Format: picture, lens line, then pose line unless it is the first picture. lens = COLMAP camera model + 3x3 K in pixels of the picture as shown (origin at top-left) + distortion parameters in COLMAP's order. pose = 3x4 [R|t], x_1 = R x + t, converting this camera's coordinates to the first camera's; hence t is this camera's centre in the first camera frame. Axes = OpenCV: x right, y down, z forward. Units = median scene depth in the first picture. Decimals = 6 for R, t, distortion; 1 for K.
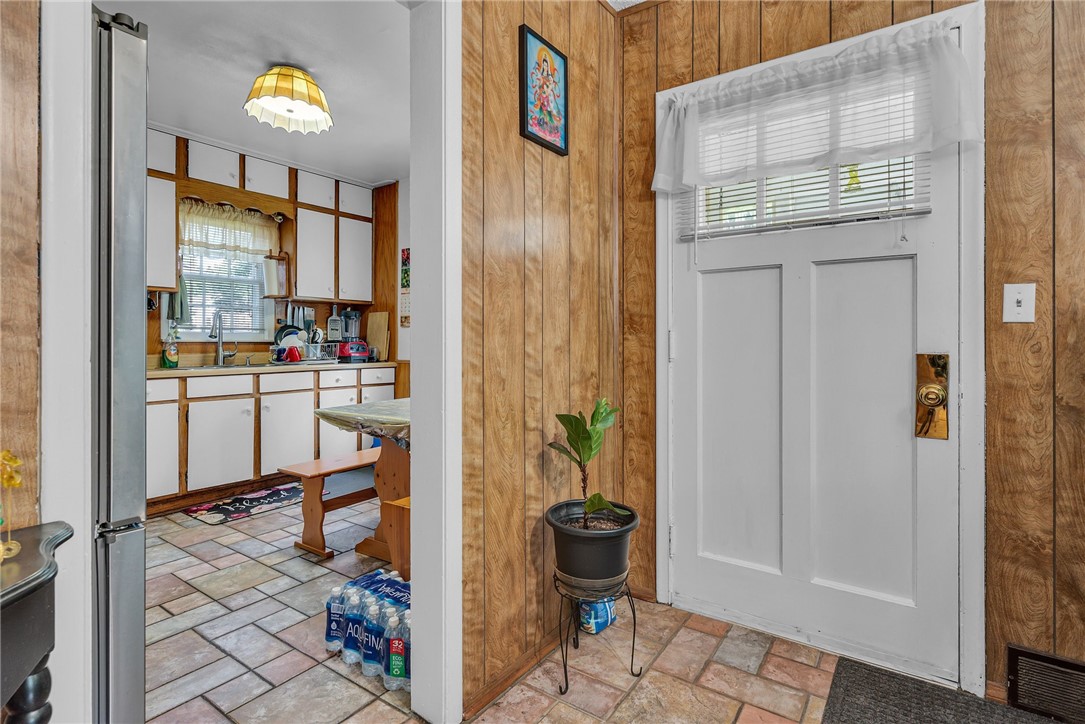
lens RADIAL K [[535.7, 0, 541.5], [0, 535.7, 337.0], [0, 0, 1]] dist [-0.001912, 0.000286]
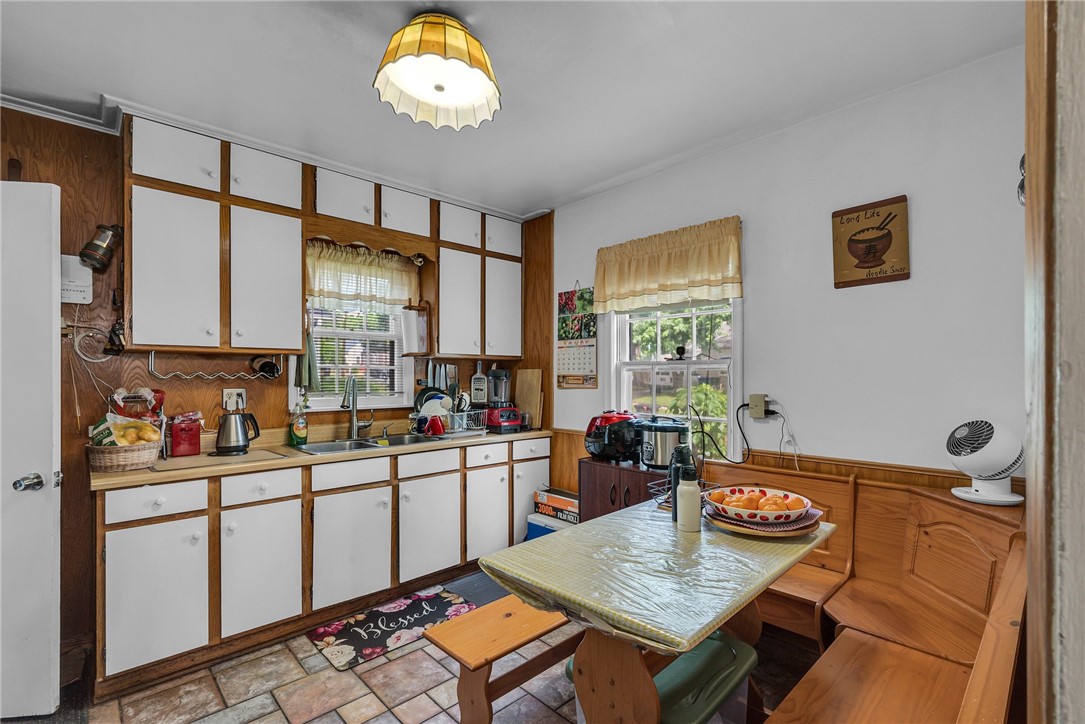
lens RADIAL K [[487.0, 0, 546.1], [0, 487.0, 368.4], [0, 0, 1]] dist [0.002983, -0.000829]
pose [[0.982006, -0.004511, -0.188797, -0.164015], [0.003372, 0.999974, -0.006352, -0.051767], [0.188821, 0.005601, 0.981996, 0.312931]]
